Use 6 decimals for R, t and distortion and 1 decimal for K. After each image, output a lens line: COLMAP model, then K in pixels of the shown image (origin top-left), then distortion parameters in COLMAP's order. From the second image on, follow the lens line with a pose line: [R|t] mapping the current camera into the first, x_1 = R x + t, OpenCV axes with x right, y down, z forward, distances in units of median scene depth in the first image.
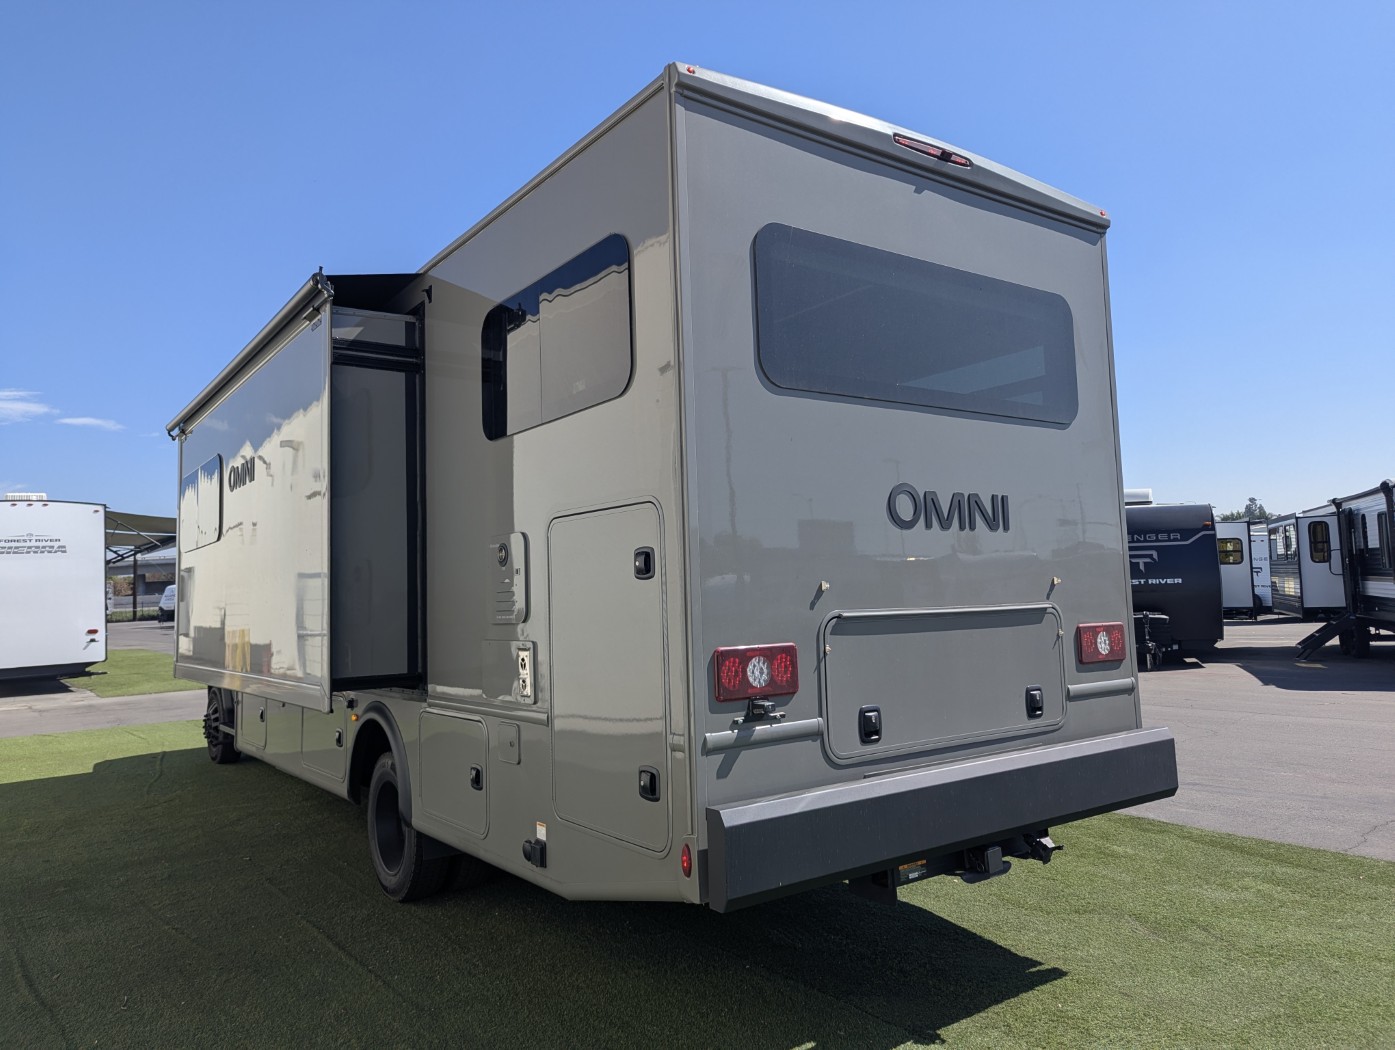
lens RADIAL K [[992.8, 0, 694.7], [0, 992.8, 524.1], [0, 0, 1]] dist [0.042147, -0.032919]
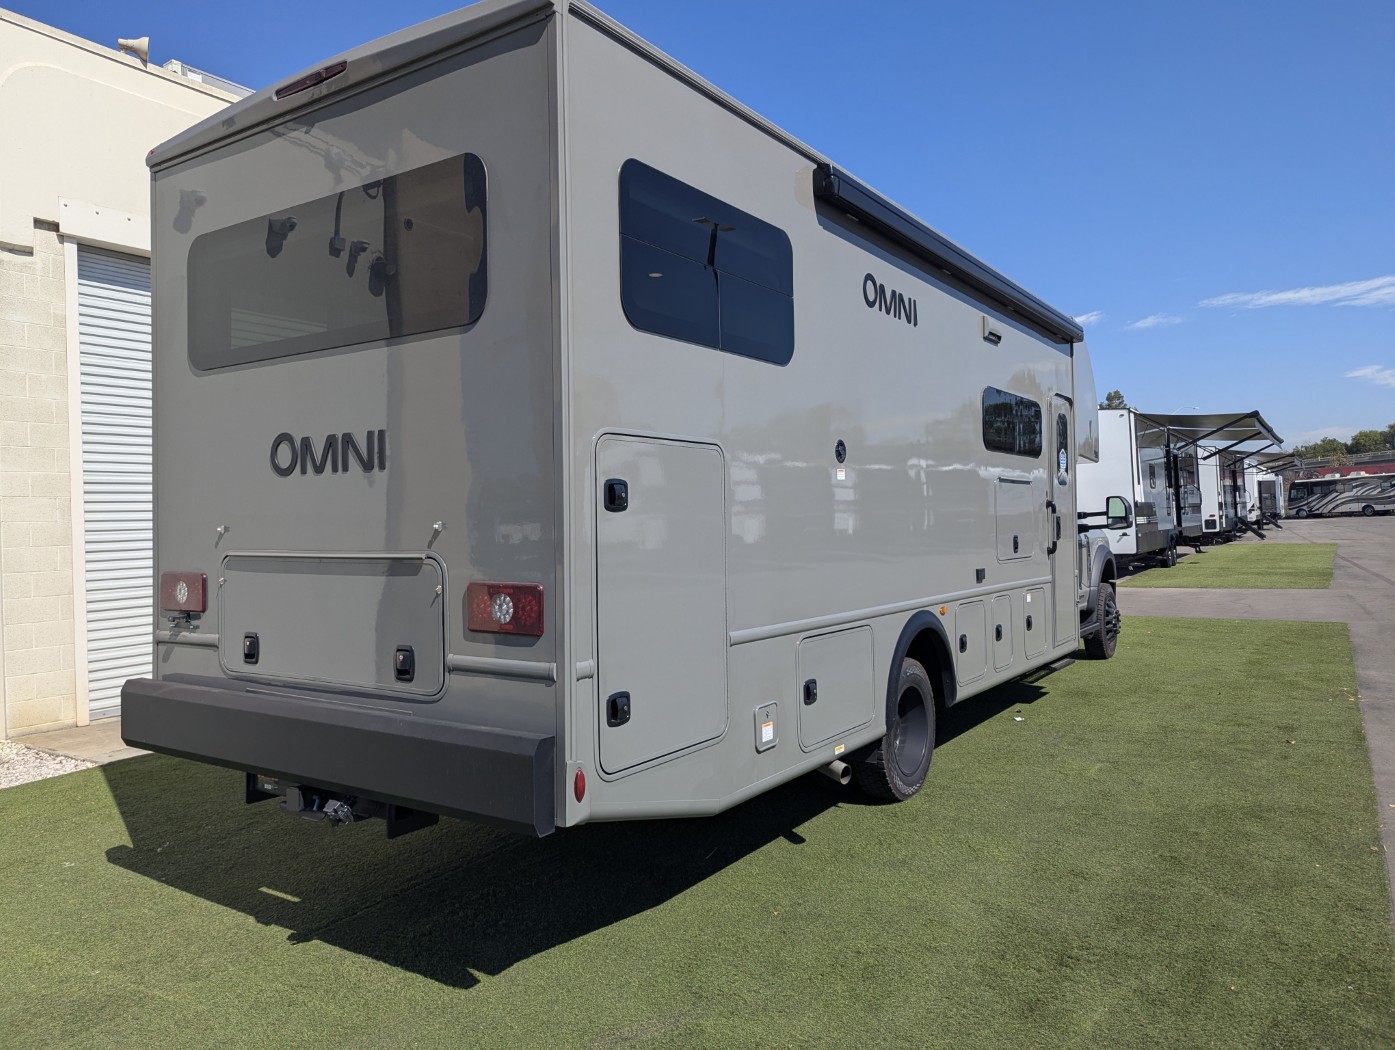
lens RADIAL K [[992.8, 0, 701.9], [0, 992.8, 519.7], [0, 0, 1]] dist [0.042147, -0.032919]
pose [[0.345787, 0.026676, -0.937934, 1.305390], [0.075198, 0.995593, 0.056039, 0.023627], [0.935295, -0.089908, 0.342257, 0.997315]]
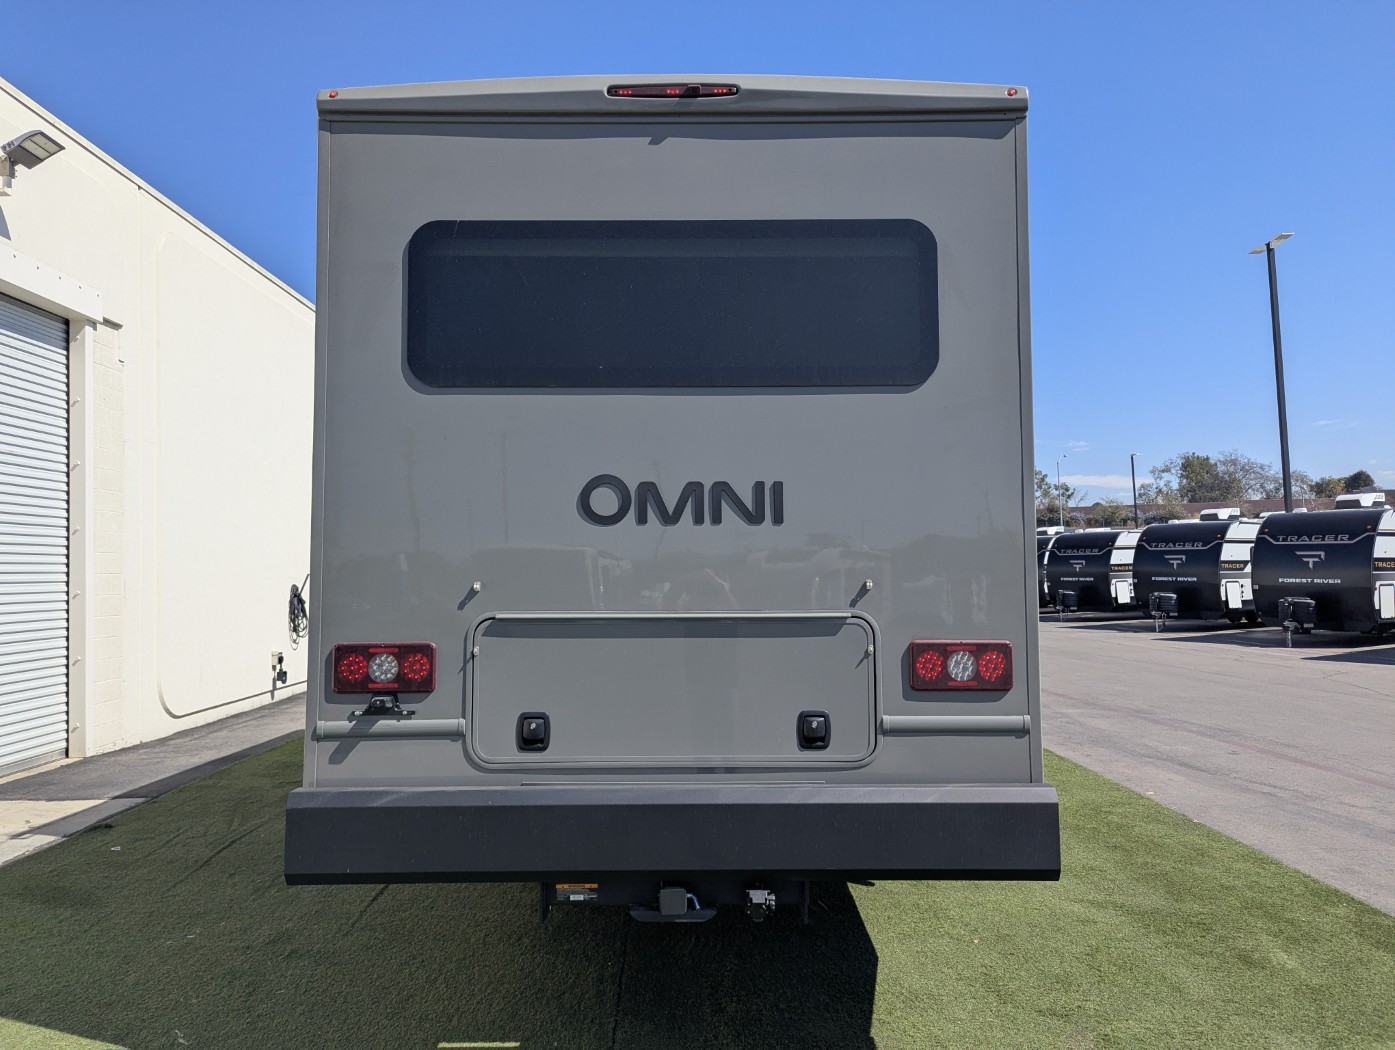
lens RADIAL K [[992.8, 0, 697.9], [0, 992.8, 528.4], [0, 0, 1]] dist [0.042147, -0.032919]
pose [[0.811935, -0.001343, -0.583747, 0.776002], [0.023043, 0.999292, 0.029751, -0.016409], [0.583293, -0.037607, 0.811391, 0.293332]]
